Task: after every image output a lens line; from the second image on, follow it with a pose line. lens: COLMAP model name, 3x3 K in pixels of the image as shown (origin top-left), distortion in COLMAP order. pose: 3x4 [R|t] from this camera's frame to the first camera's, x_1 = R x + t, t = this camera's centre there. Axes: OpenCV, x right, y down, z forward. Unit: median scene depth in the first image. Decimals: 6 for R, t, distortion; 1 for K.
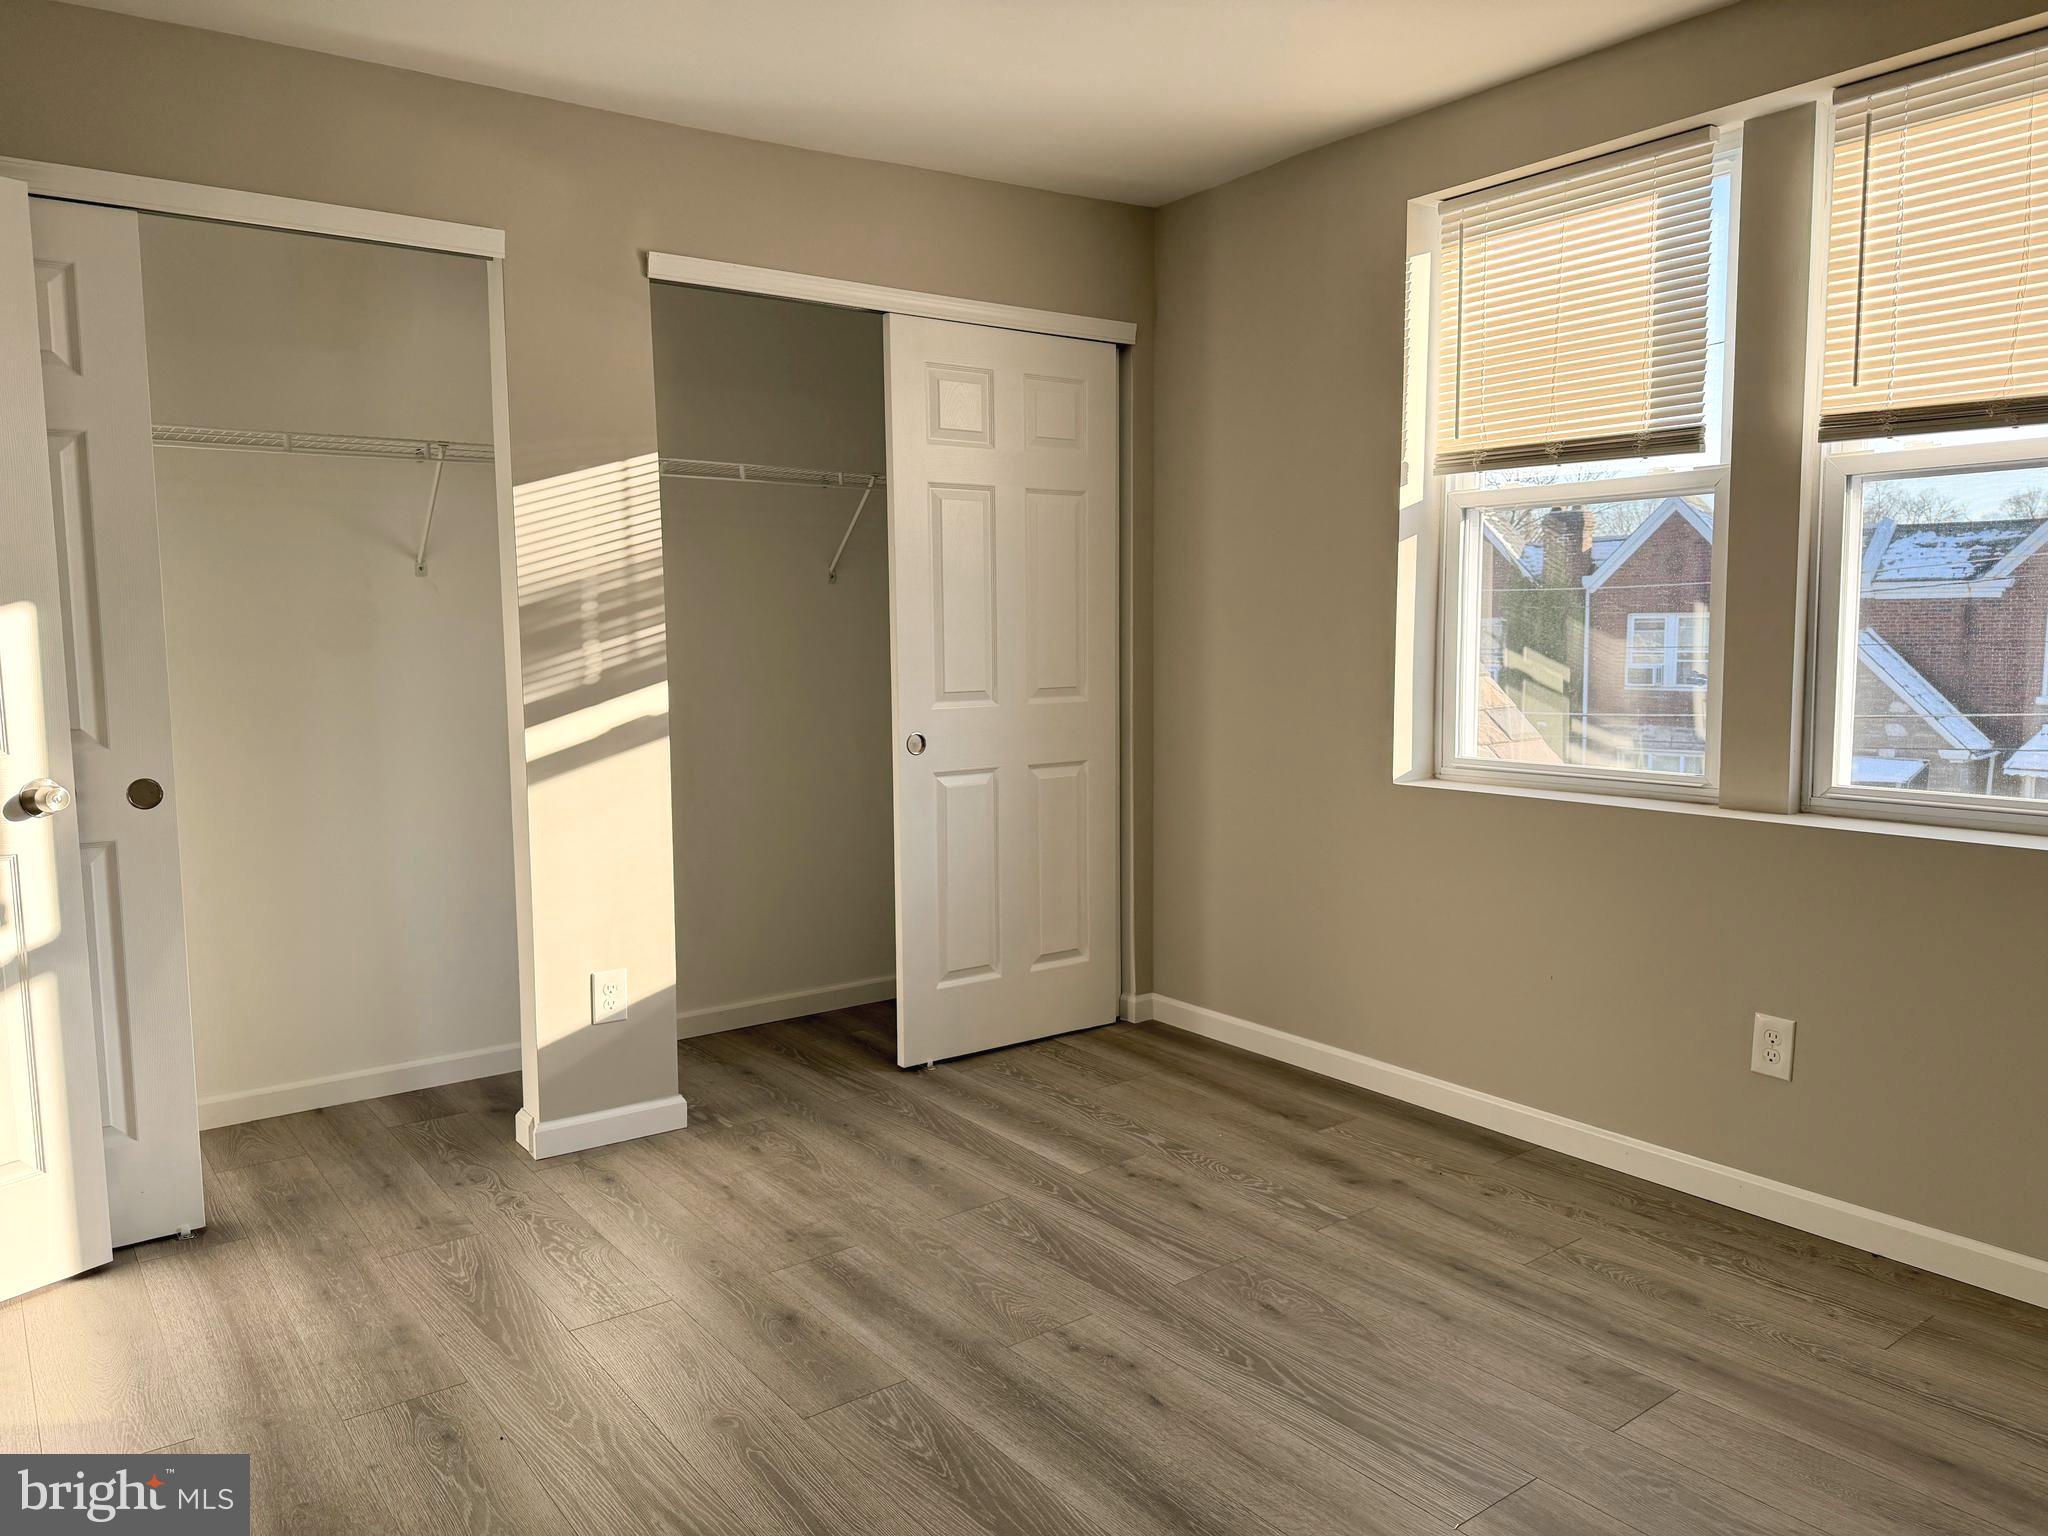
lens RADIAL K [[1427.7, 0, 1029.3], [0, 1427.7, 796.8], [0, 0, 1]] dist [0.081842, -0.096098]
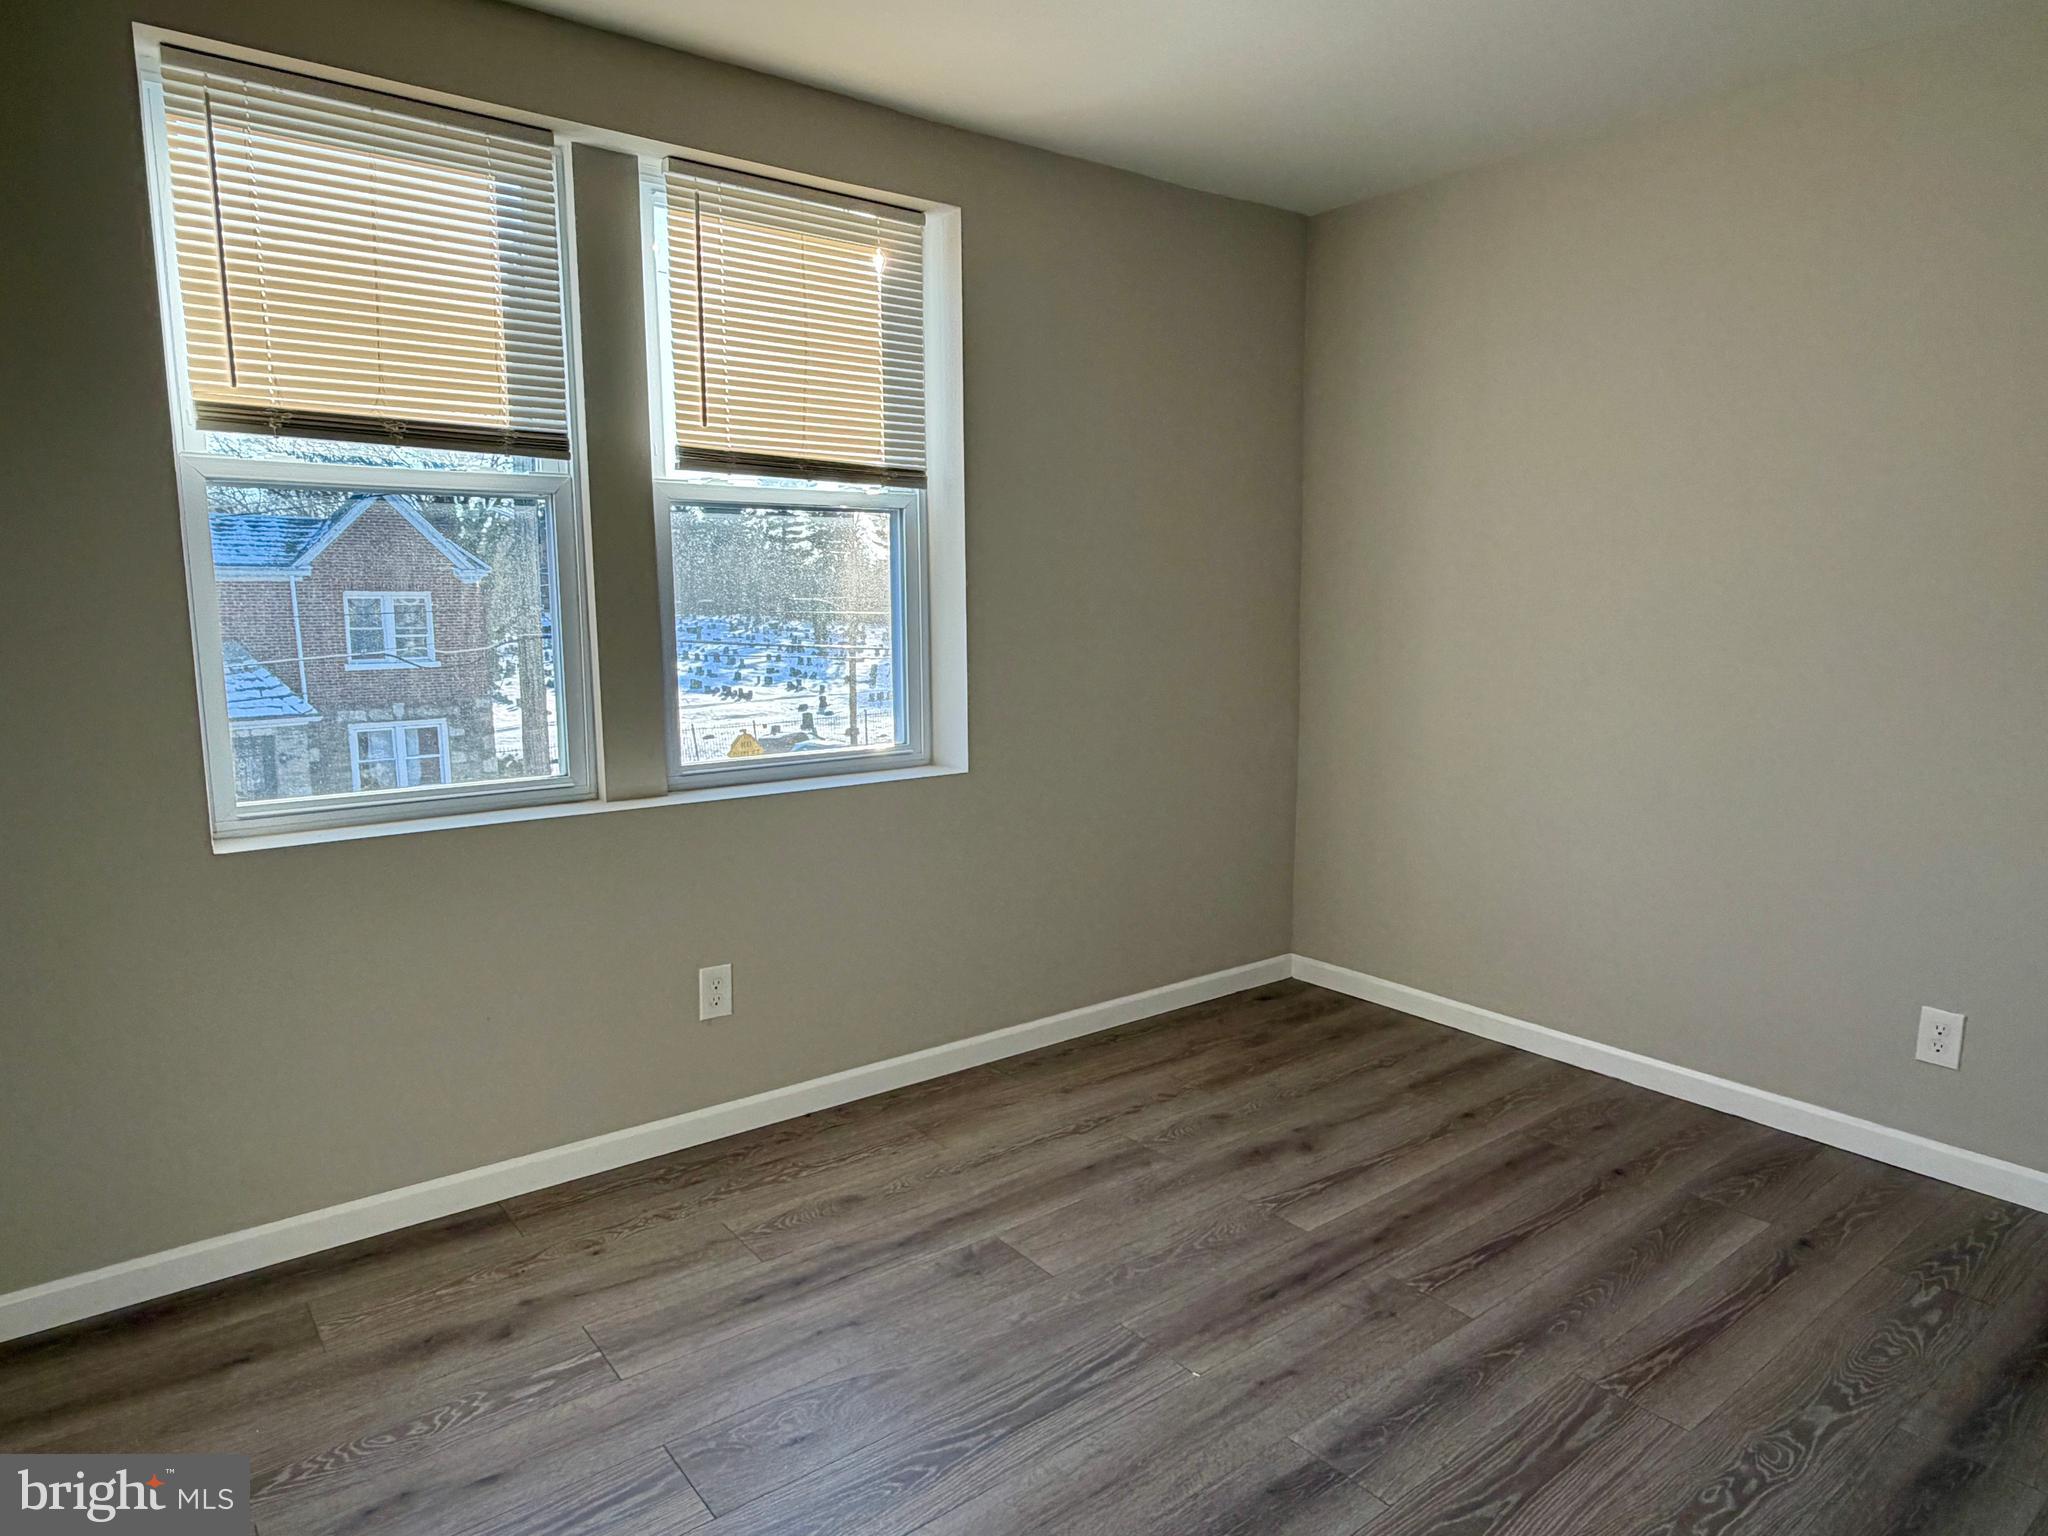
lens RADIAL K [[1258.1, 0, 1021.1], [0, 1258.1, 782.6], [0, 0, 1]] dist [0.001458, 0.000255]
pose [[-0.014776, -0.140231, 0.990009, -0.456717], [0.122631, 0.982388, 0.140982, -0.102736], [-0.992342, 0.123489, 0.002681, 0.724280]]
